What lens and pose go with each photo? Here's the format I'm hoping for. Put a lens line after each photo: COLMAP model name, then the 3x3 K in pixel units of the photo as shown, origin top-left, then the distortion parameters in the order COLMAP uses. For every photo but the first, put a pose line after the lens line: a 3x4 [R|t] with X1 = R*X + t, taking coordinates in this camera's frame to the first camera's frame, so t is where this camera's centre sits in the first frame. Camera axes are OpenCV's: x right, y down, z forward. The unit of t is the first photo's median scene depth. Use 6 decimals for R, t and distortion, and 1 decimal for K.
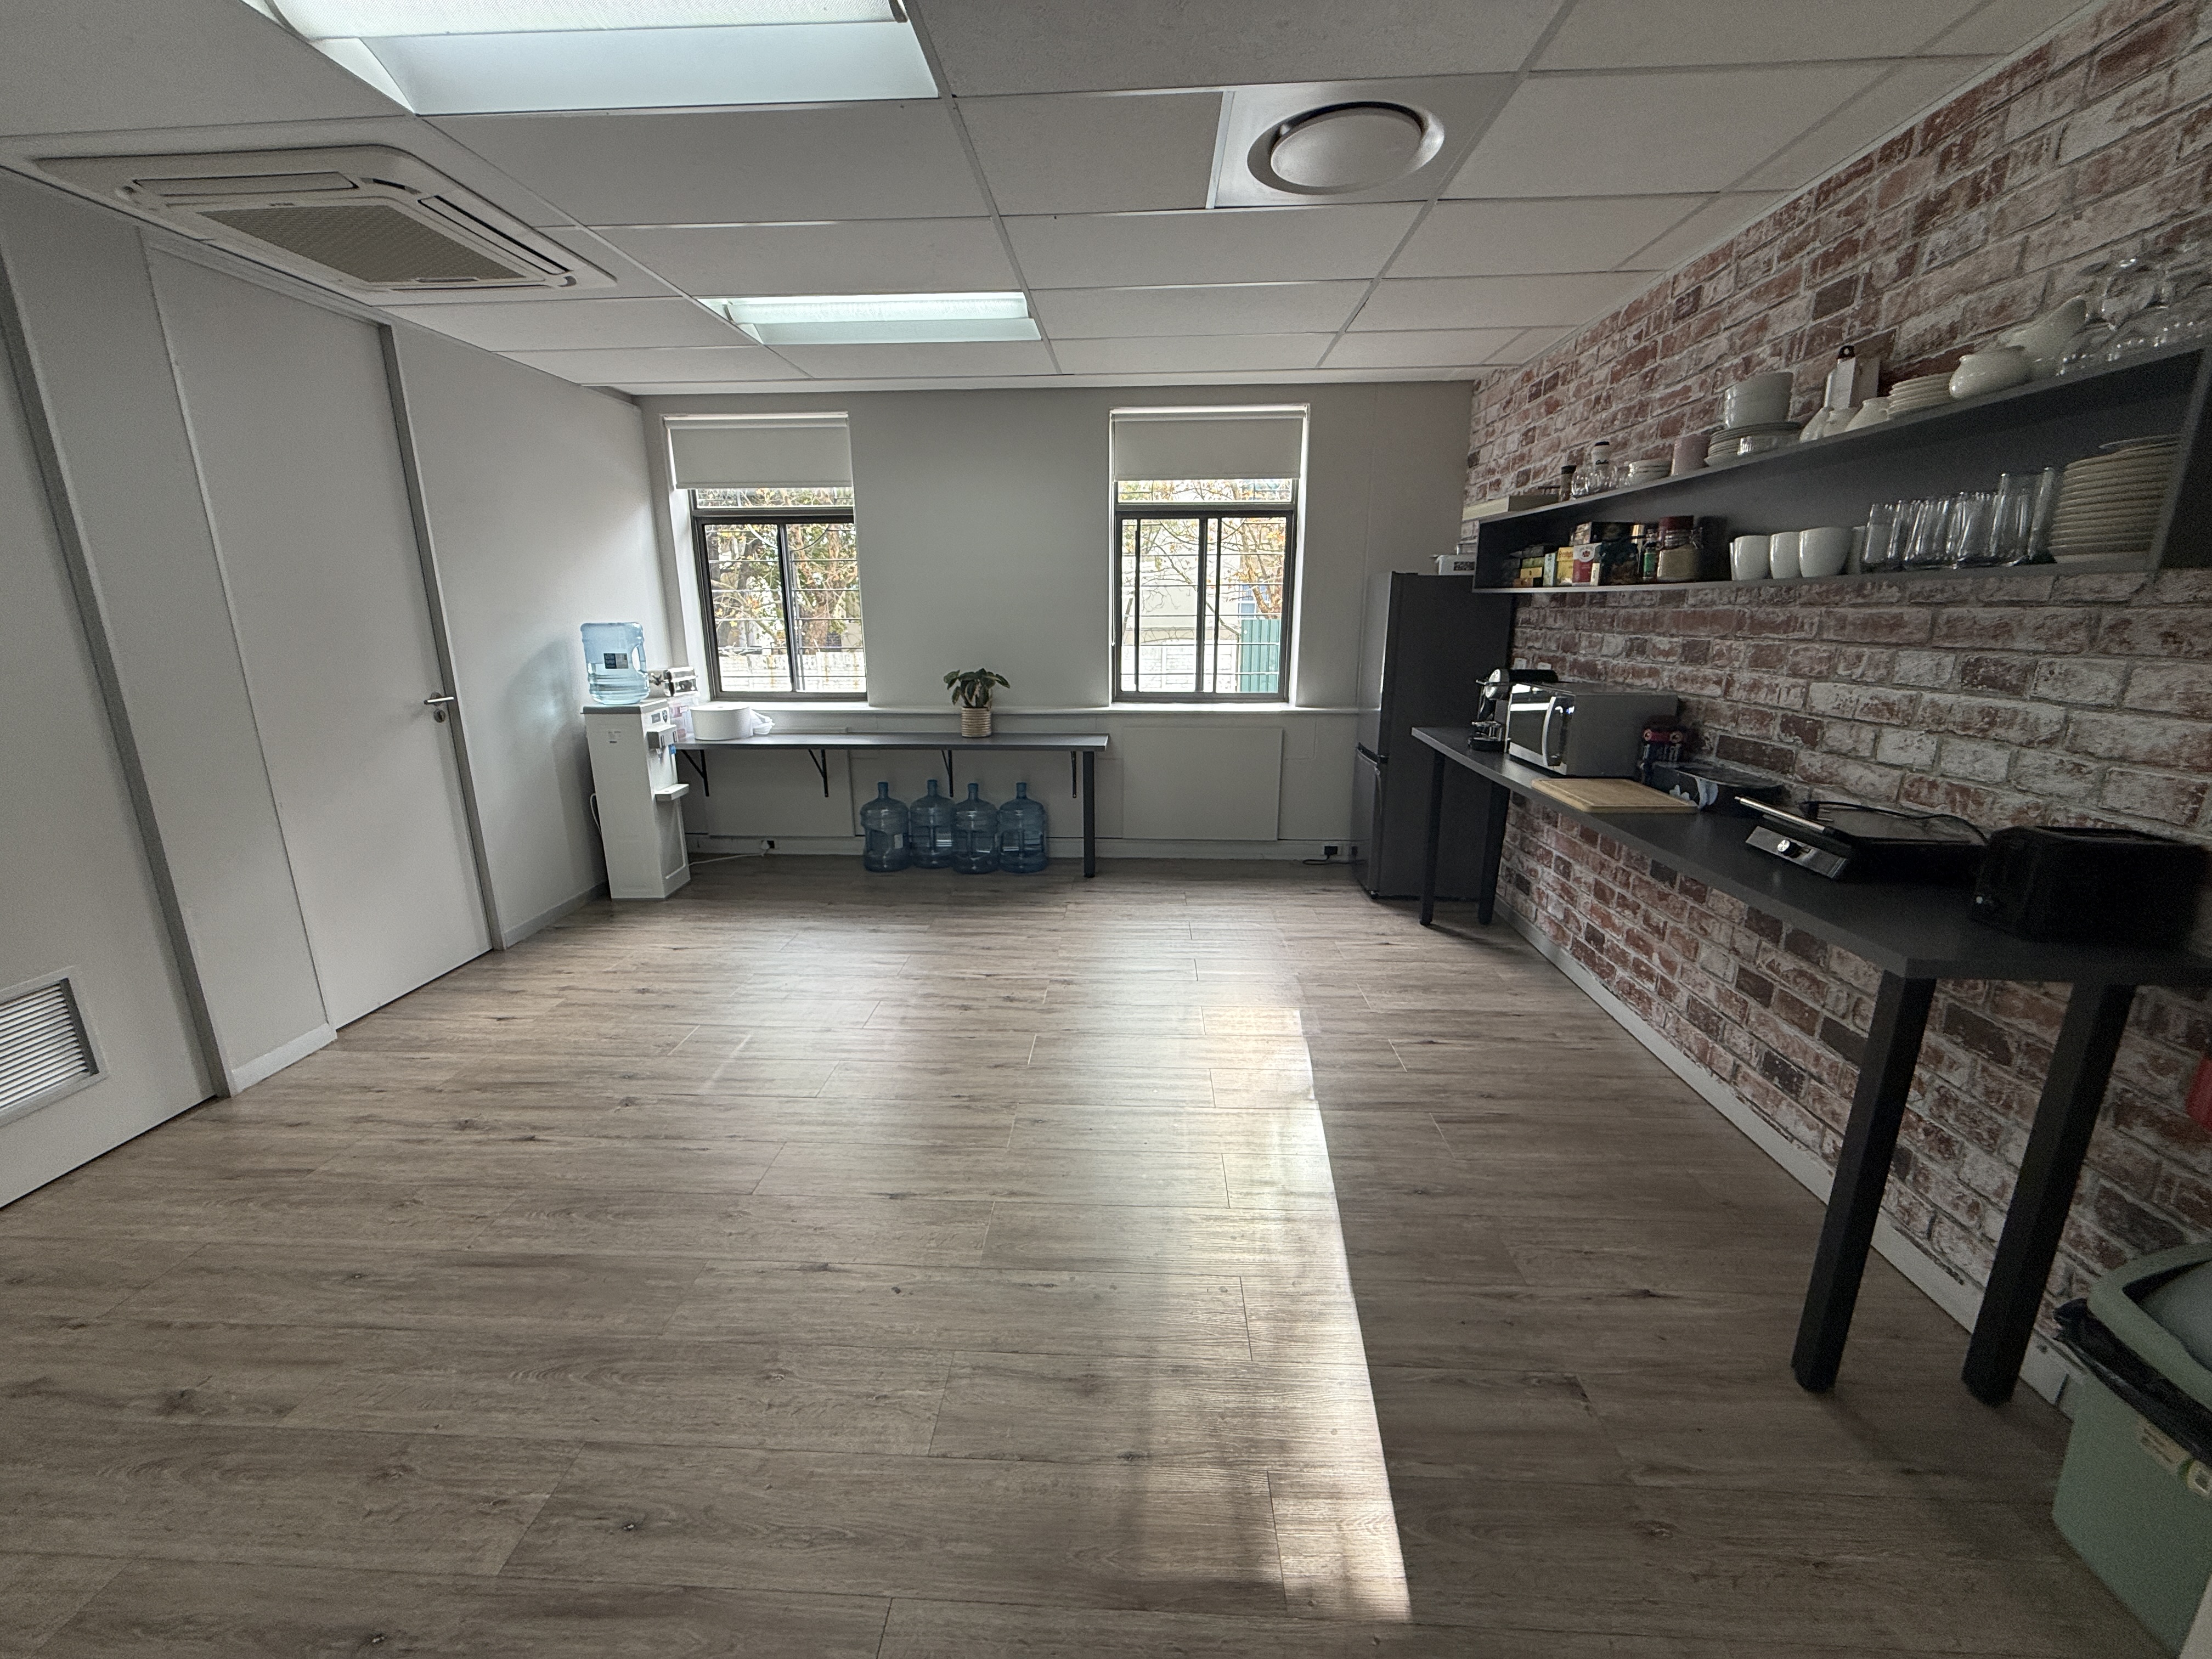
lens RADIAL K [[882.7, 0, 1102.6], [0, 882.7, 827.5], [0, 0, 1]] dist [0.001880, -0.000591]
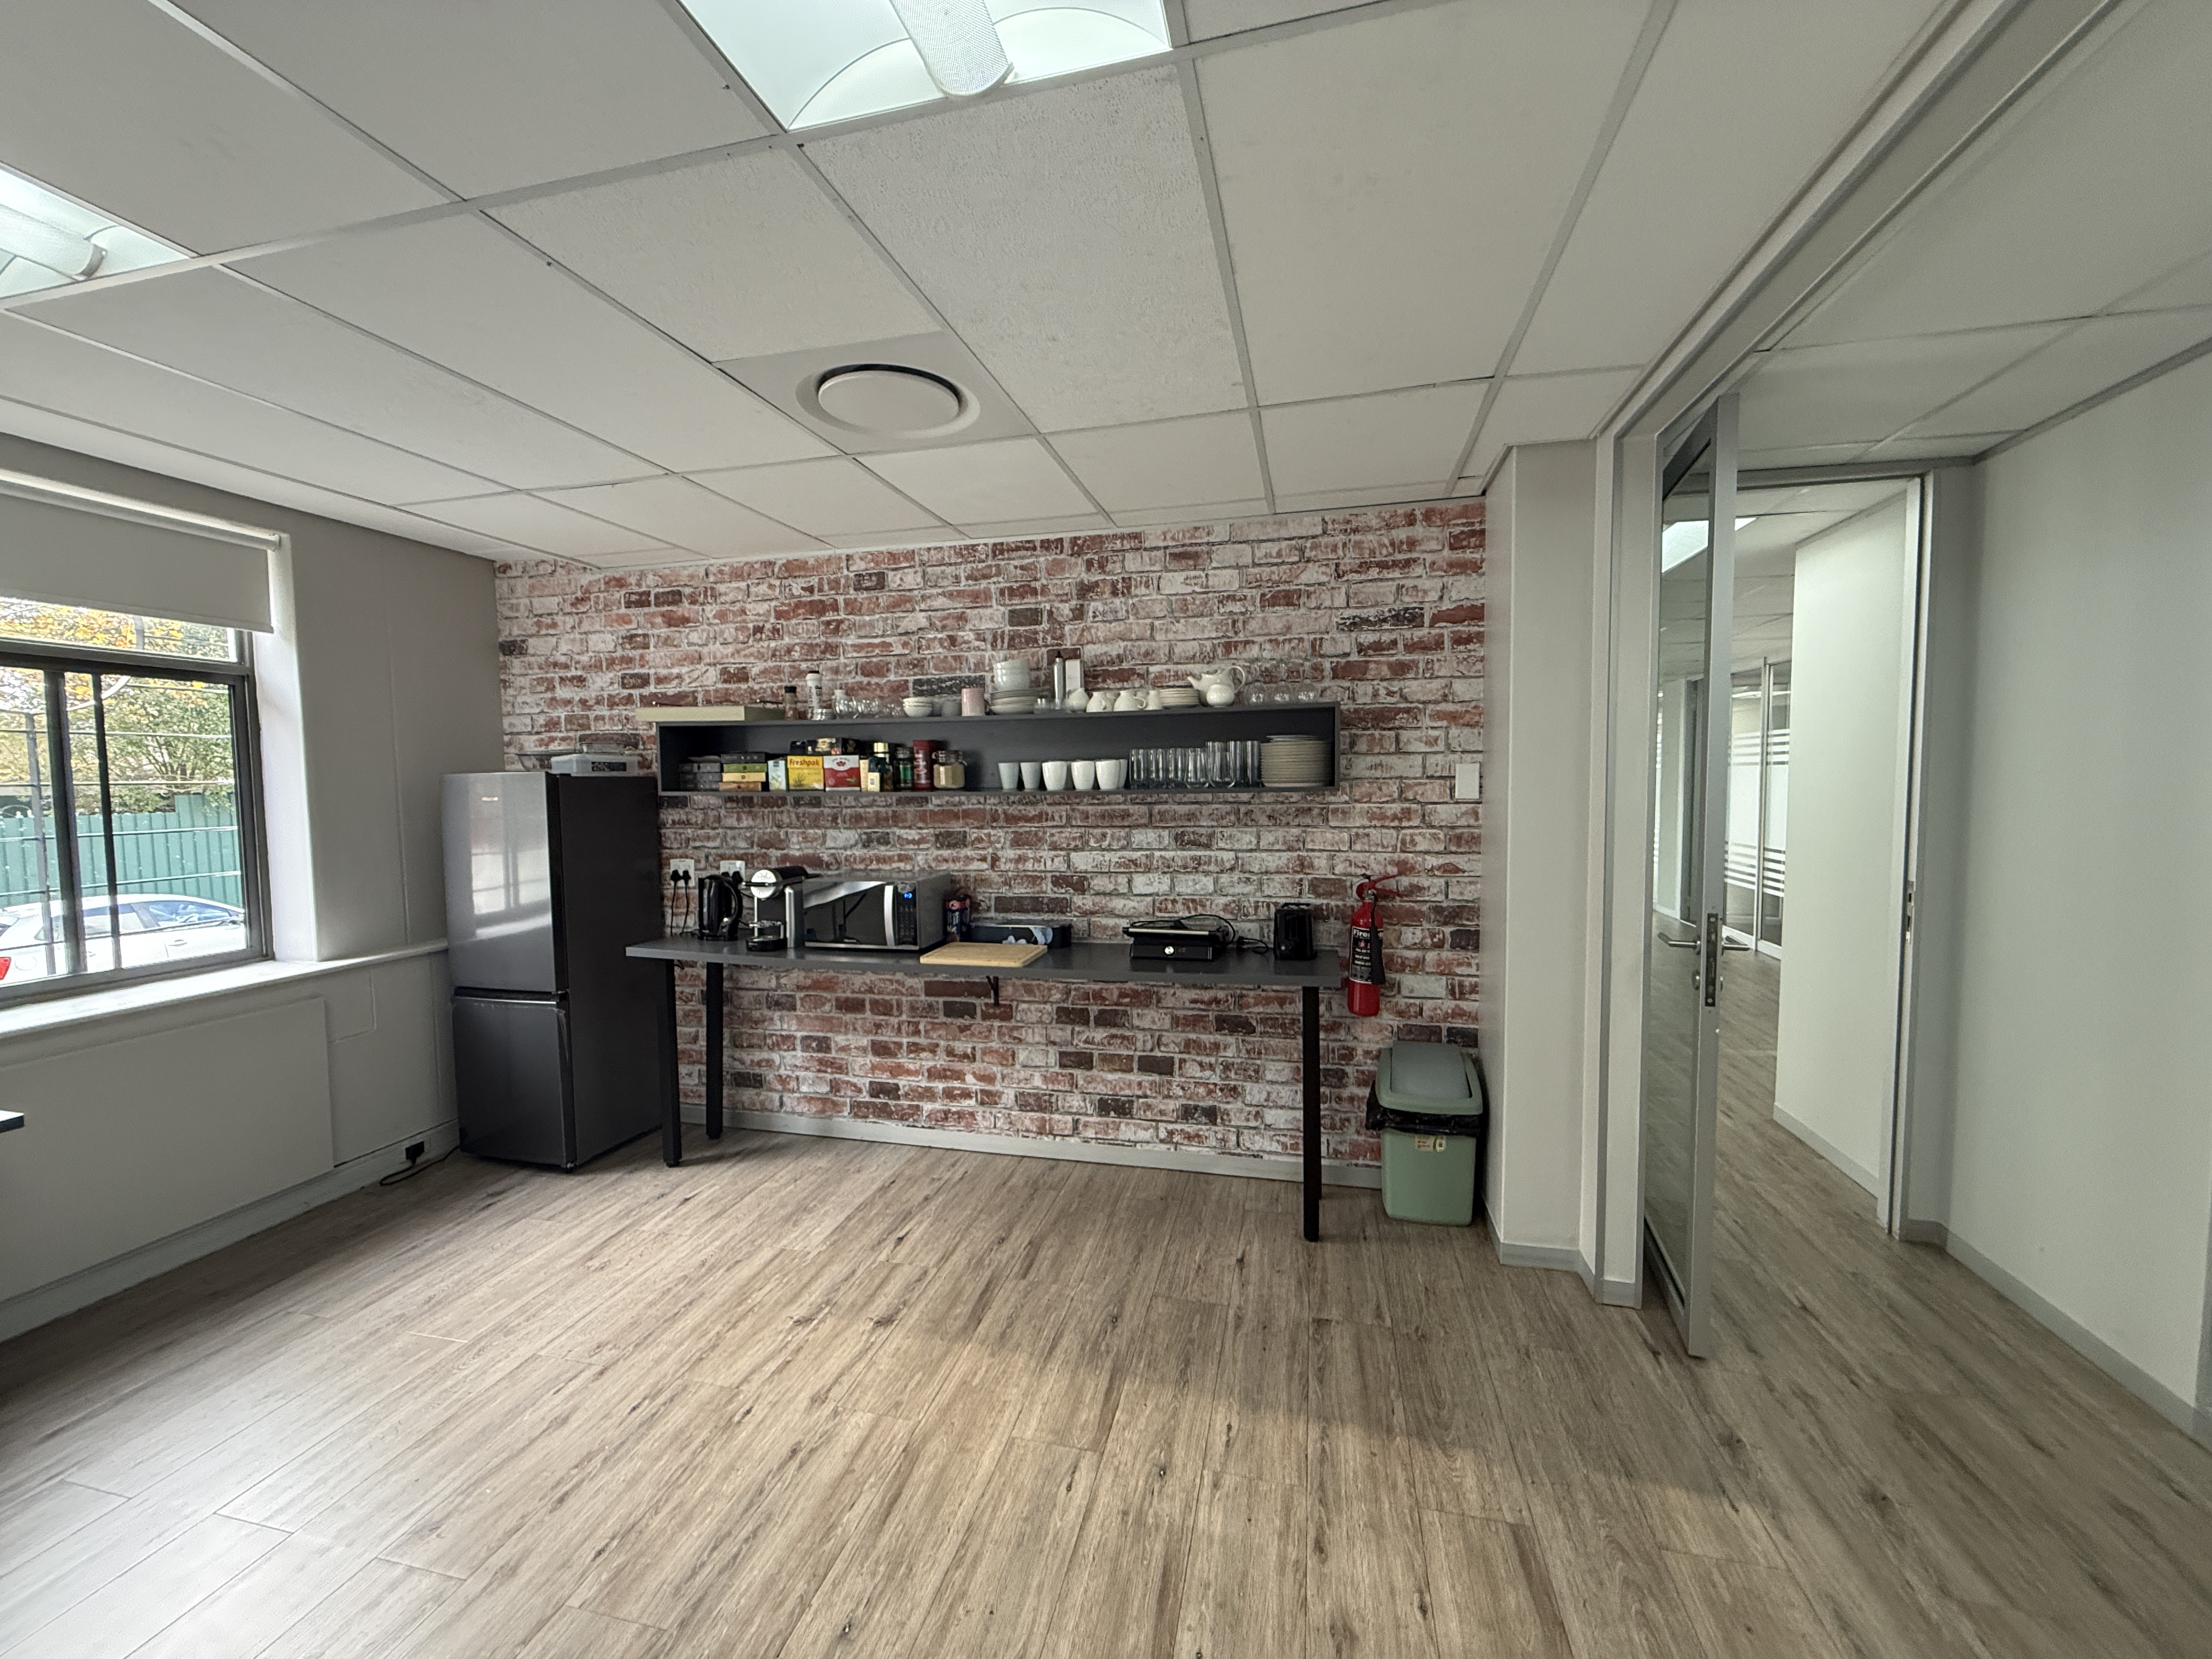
lens RADIAL K [[882.7, 0, 1098.0], [0, 882.7, 828.5], [0, 0, 1]] dist [0.001880, -0.000591]
pose [[0.189743, -0.055474, 0.980265, -0.640400], [0.250850, 0.968006, 0.006224, -0.184698], [-0.949248, 0.244719, 0.197588, 0.580007]]
